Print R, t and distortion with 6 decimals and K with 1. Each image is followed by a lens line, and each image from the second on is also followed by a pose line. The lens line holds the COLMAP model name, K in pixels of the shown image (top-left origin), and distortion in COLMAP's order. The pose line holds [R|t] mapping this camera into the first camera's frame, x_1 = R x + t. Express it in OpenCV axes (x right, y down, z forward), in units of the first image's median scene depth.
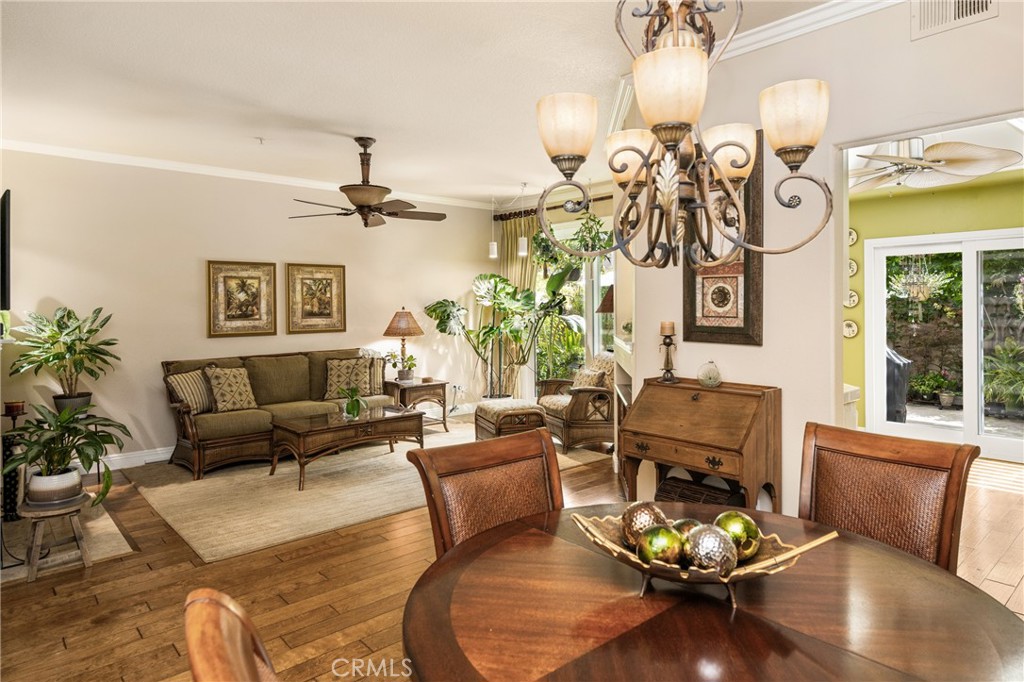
lens RADIAL K [[601.5, 0, 553.9], [0, 601.5, 298.6], [0, 0, 1]] dist [0.006668, 0.000592]
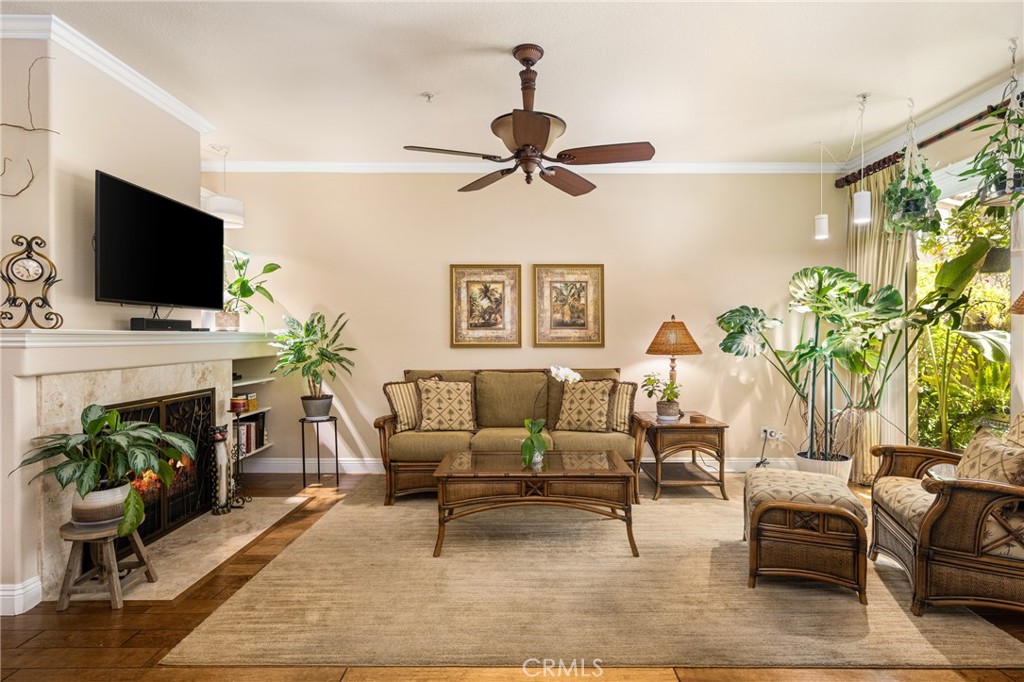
lens RADIAL K [[538.0, 0, 526.1], [0, 538.0, 330.0], [0, 0, 1]] dist [0.001517, -0.000276]
pose [[0.733741, 0.002904, -0.679423, 0.070933], [0.000240, 0.999990, 0.004534, 0.031917], [0.679429, -0.003489, 0.733733, 0.439749]]
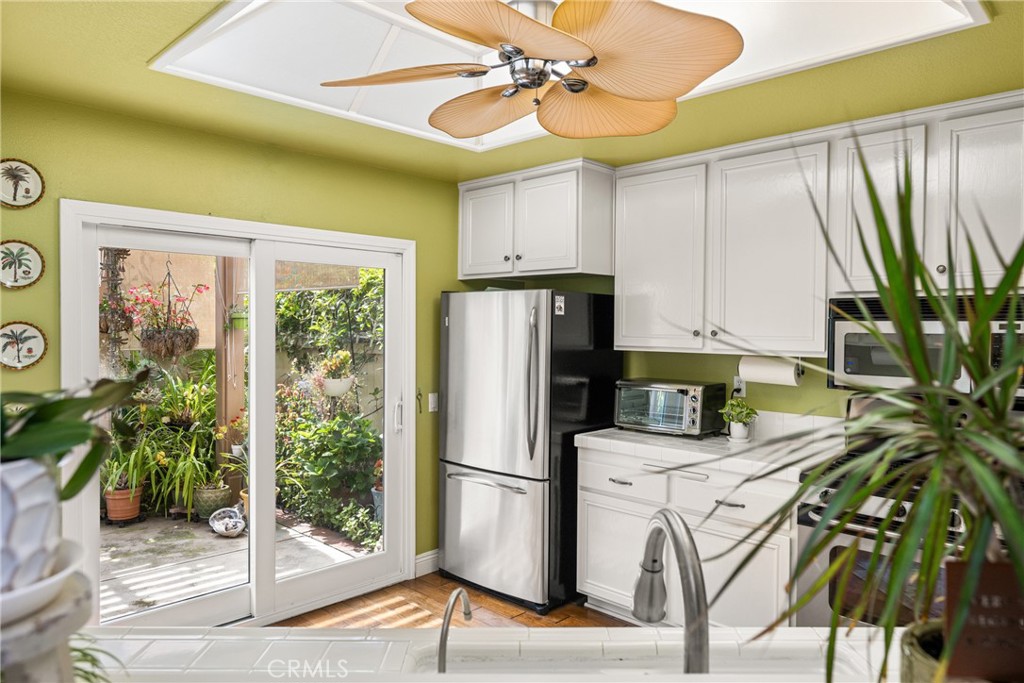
lens RADIAL K [[662.9, 0, 511.4], [0, 662.9, 340.9], [0, 0, 1]] dist [-0.011504, 0.000060]
pose [[-0.043328, -0.018256, 0.998894, 0.058350], [-0.018530, 0.999676, 0.017467, -0.015936], [-0.998889, -0.017753, -0.043653, 0.713651]]
